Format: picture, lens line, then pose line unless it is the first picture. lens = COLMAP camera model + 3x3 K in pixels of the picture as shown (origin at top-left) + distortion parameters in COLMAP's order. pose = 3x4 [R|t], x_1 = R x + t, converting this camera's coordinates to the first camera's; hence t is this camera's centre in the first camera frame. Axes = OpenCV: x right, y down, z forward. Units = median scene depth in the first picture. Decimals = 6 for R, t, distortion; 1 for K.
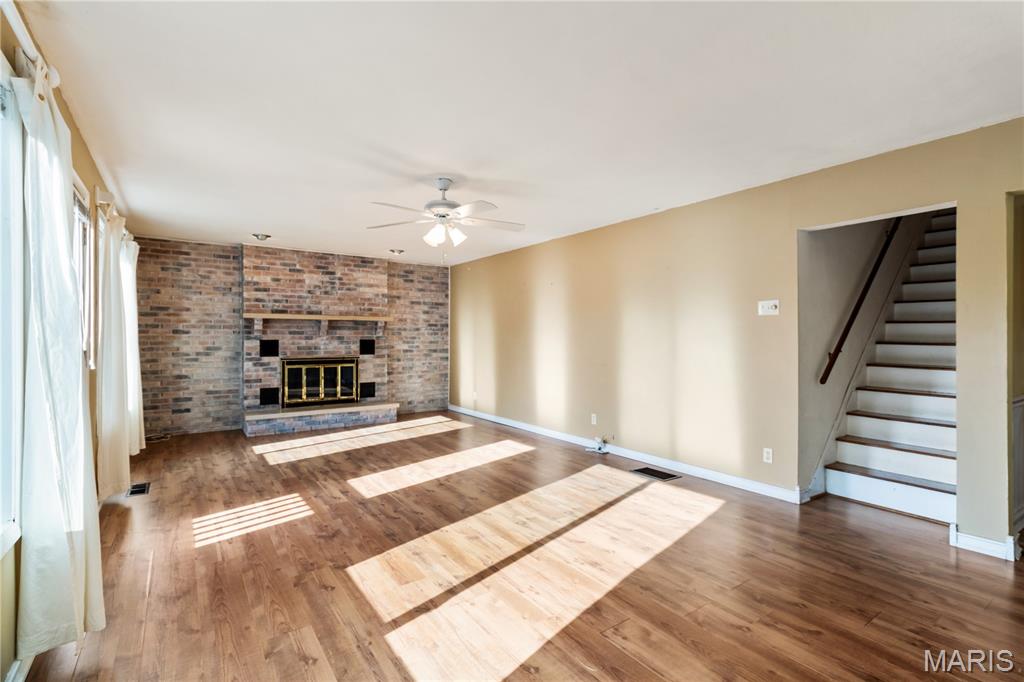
lens RADIAL K [[478.9, 0, 512.8], [0, 478.9, 339.1], [0, 0, 1]] dist [0.001830, 0.000192]
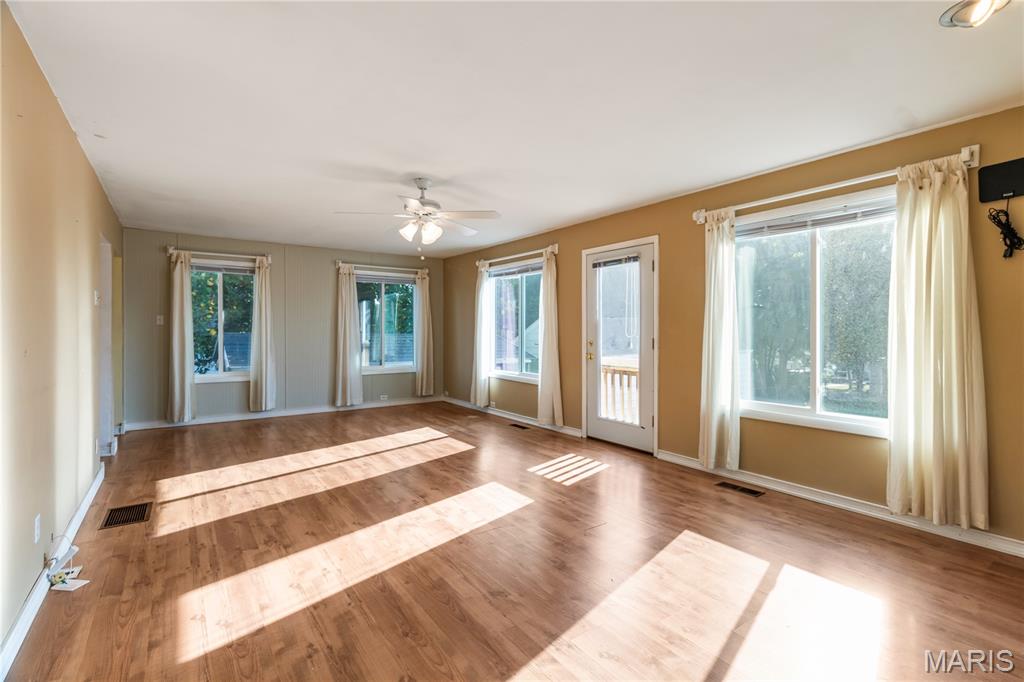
lens RADIAL K [[470.8, 0, 514.1], [0, 470.8, 330.4], [0, 0, 1]] dist [0.000123, 0.000001]
pose [[-0.999955, -0.003928, -0.008591, -0.193549], [-0.003966, 0.999982, 0.004429, -0.003233], [0.008574, 0.004463, -0.999953, 1.170400]]
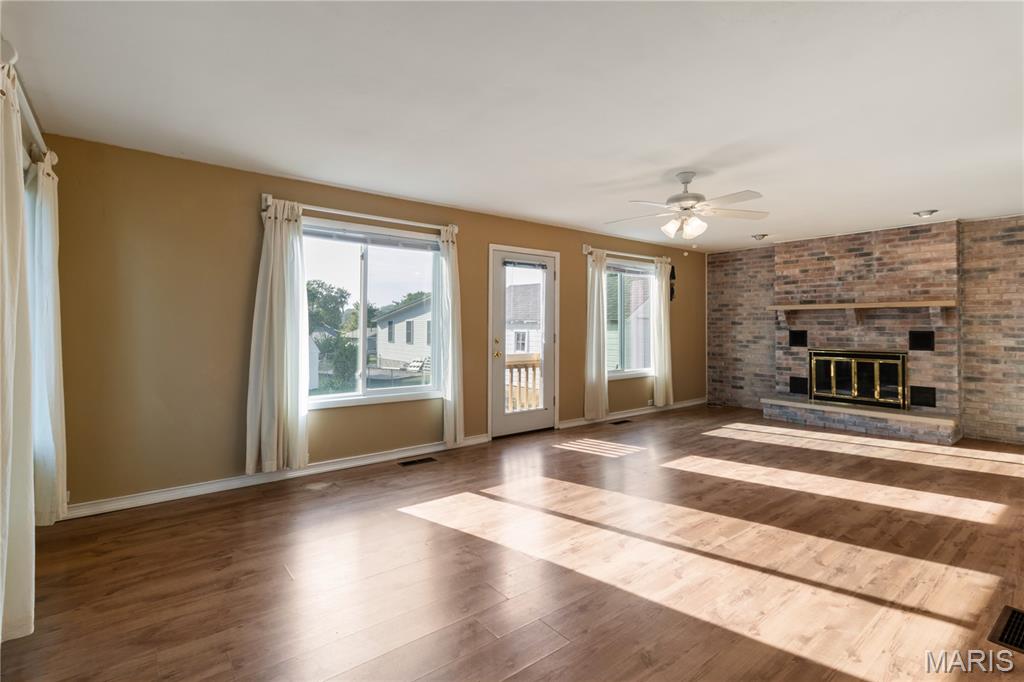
lens RADIAL K [[482.2, 0, 514.2], [0, 482.2, 315.9], [0, 0, 1]] dist [0.002179, 0.000387]
pose [[0.057351, -0.023558, -0.998076, 0.490769], [-0.005813, 0.999697, -0.023930, -0.000961], [0.998337, 0.007174, 0.057197, 0.332121]]
